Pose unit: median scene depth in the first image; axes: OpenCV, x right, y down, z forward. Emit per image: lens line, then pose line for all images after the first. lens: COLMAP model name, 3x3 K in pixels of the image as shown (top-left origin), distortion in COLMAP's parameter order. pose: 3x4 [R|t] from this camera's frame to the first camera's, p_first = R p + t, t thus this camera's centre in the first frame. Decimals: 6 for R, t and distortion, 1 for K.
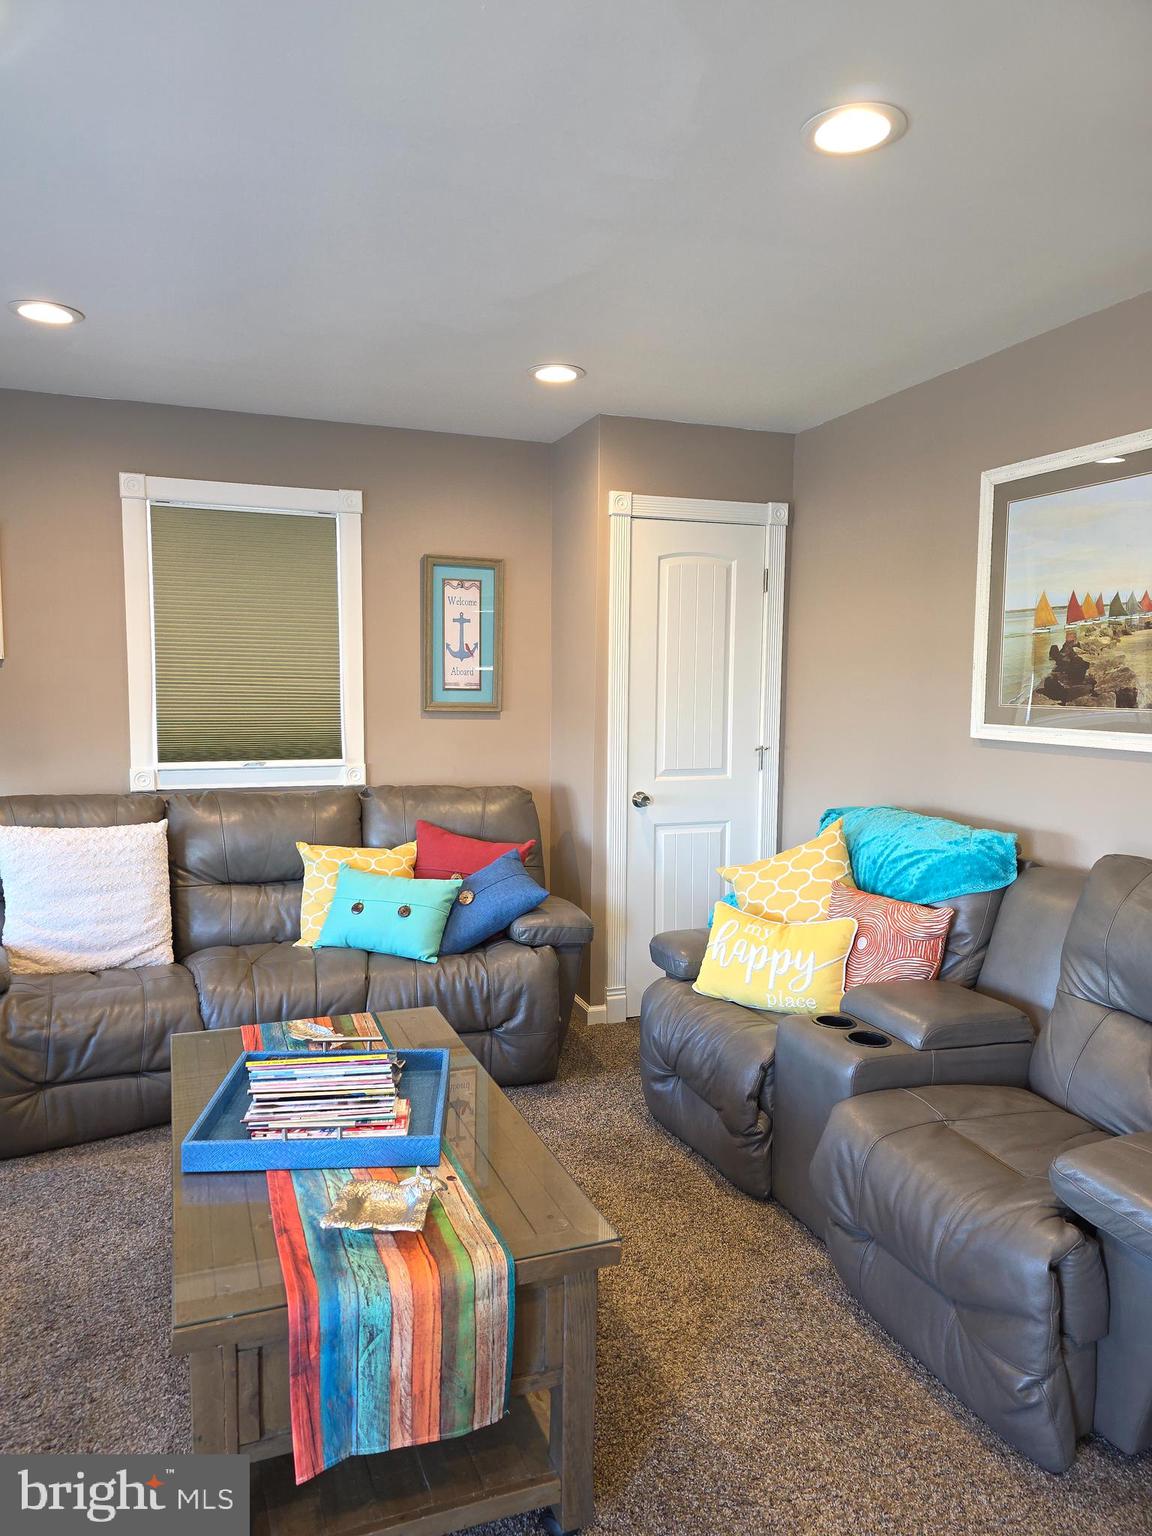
lens RADIAL K [[1021.0, 0, 556.0], [0, 1021.0, 773.0], [0, 0, 1]] dist [0.063847, -0.051541]
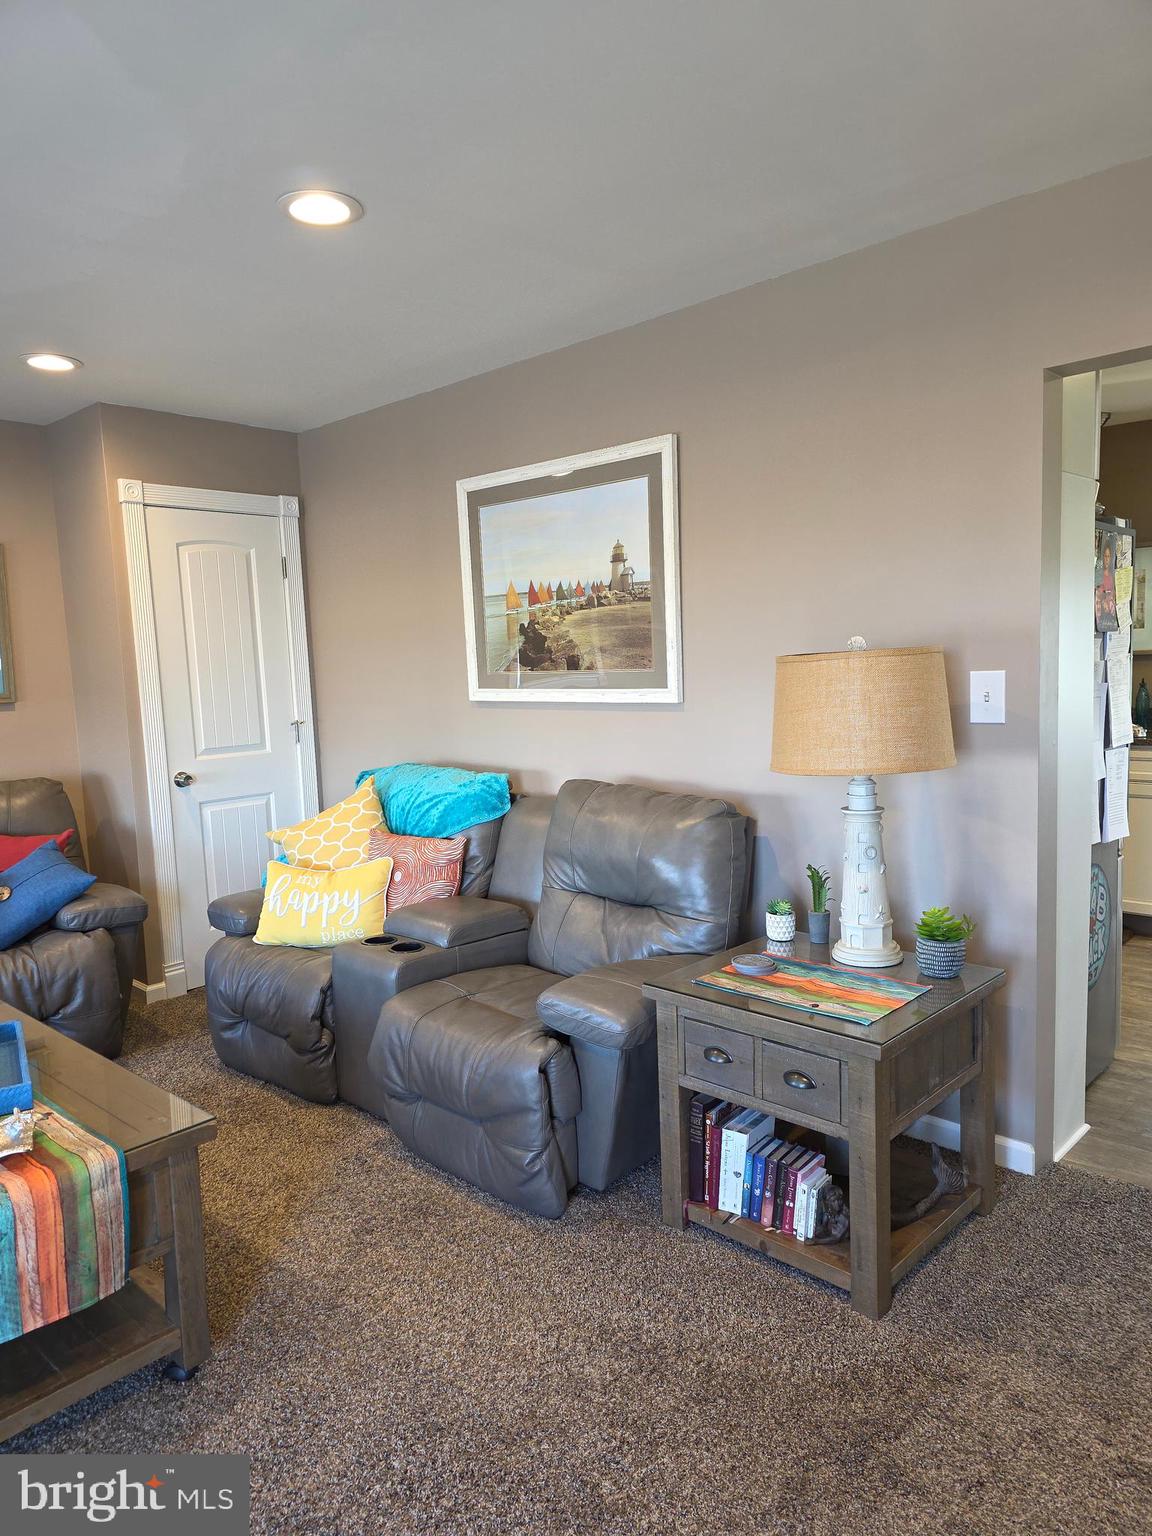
lens RADIAL K [[1026.8, 0, 578.0], [0, 1026.8, 769.3], [0, 0, 1]] dist [0.066058, -0.058116]
pose [[0.890758, -0.088917, 0.445694, -0.039089], [0.082998, 0.996009, 0.032827, 0.020814], [-0.446834, 0.007751, 0.894583, -0.171209]]
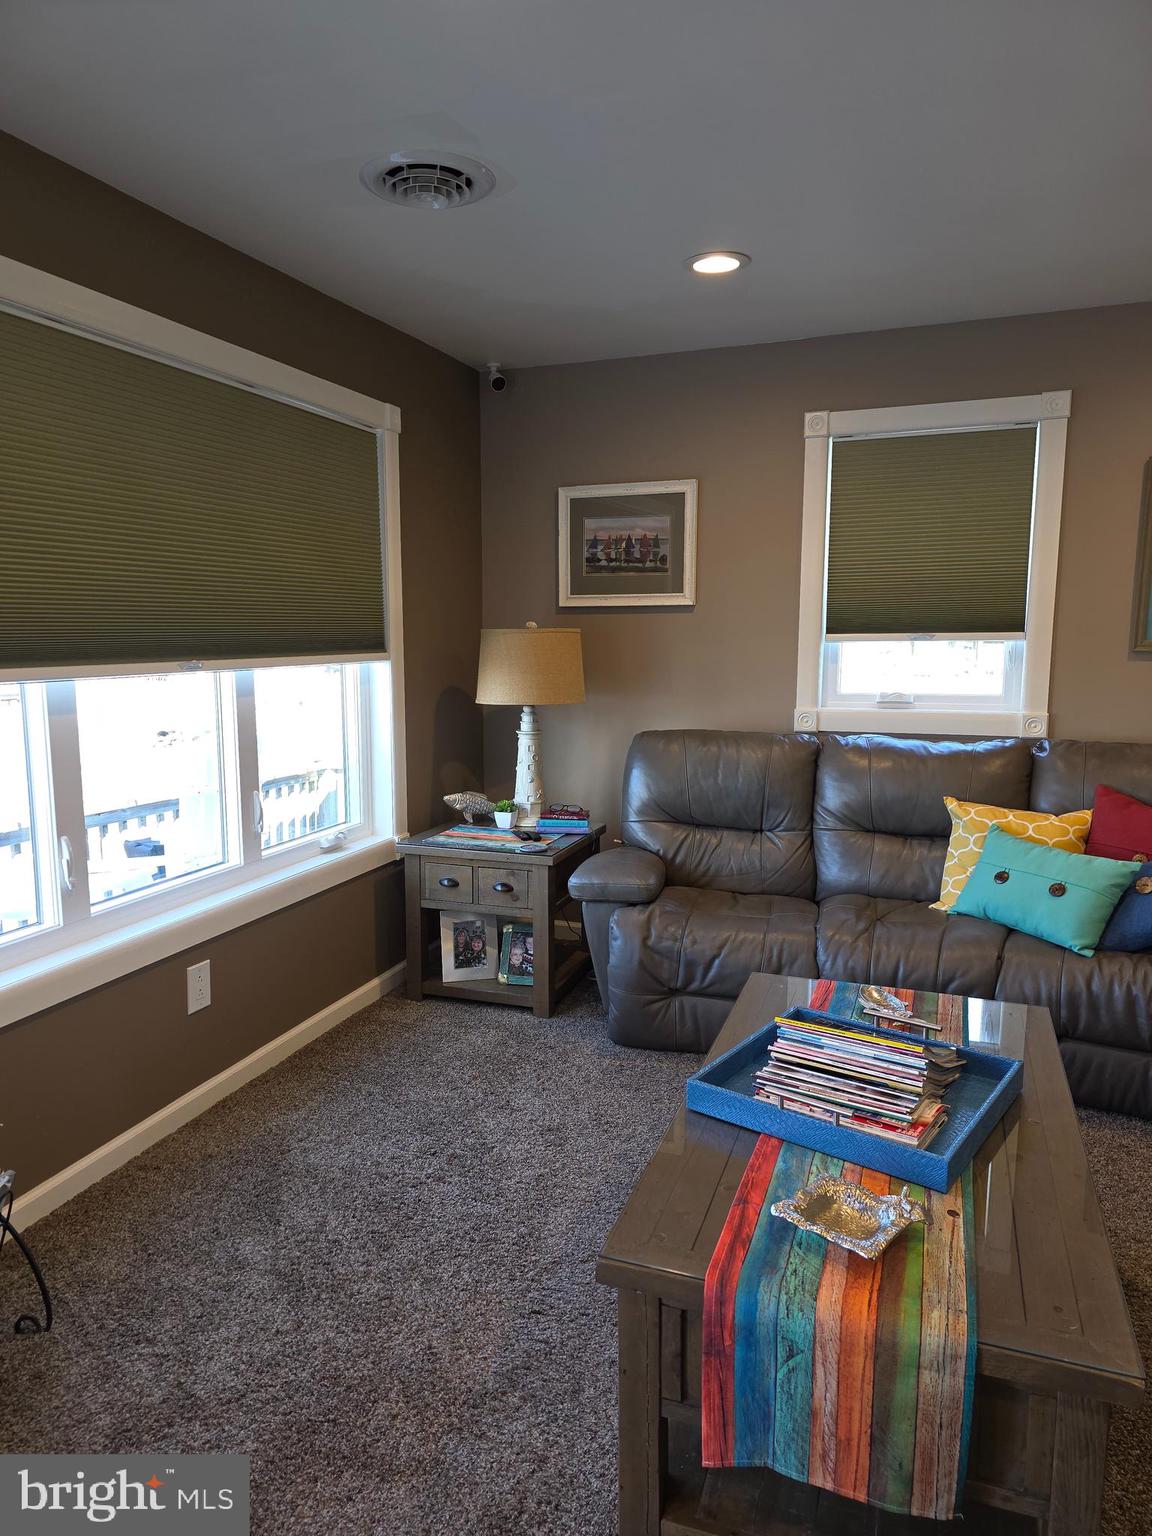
lens RADIAL K [[1026.8, 0, 578.0], [0, 1026.8, 769.3], [0, 0, 1]] dist [0.066058, -0.058116]
pose [[0.761797, 0.081736, -0.642638, 0.114765], [-0.049033, 0.996438, 0.068611, -0.004546], [0.645957, -0.020757, 0.763091, 0.109036]]
